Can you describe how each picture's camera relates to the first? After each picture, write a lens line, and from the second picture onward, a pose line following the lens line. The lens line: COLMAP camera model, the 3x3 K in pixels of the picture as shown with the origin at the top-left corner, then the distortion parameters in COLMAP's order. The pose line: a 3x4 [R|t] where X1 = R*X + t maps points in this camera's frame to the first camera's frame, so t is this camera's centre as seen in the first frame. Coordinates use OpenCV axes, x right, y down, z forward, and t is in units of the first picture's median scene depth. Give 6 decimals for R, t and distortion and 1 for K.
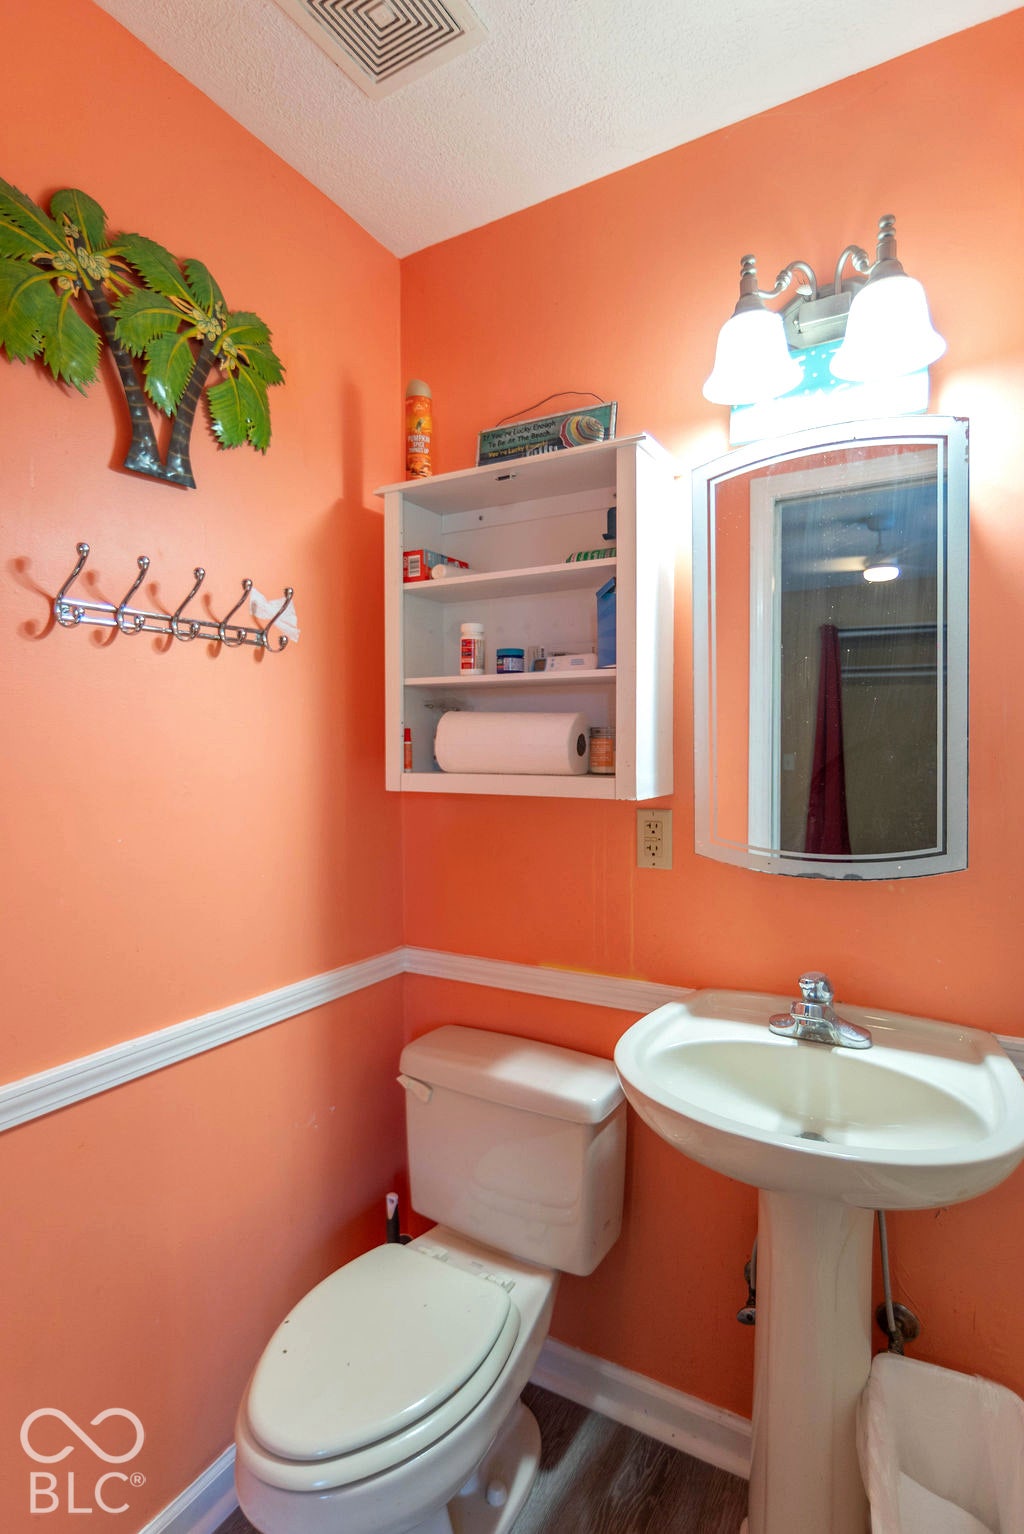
lens RADIAL K [[773.2, 0, 506.1], [0, 773.2, 766.8], [0, 0, 1]] dist [-0.001939, 0.000010]
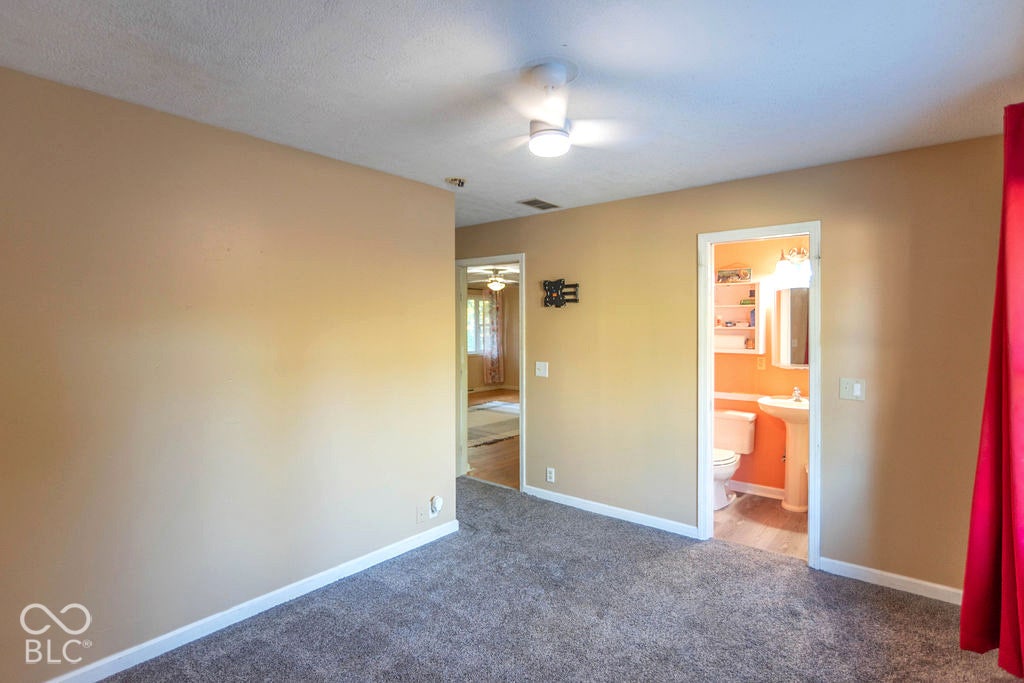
lens RADIAL K [[516.2, 0, 515.1], [0, 516.2, 335.0], [0, 0, 1]] dist [-0.001939, 0.000010]
pose [[0.988998, -0.000354, -0.147928, -0.830902], [-0.001933, 0.999881, -0.015322, -0.022108], [0.147916, 0.015439, 0.988879, -2.333452]]
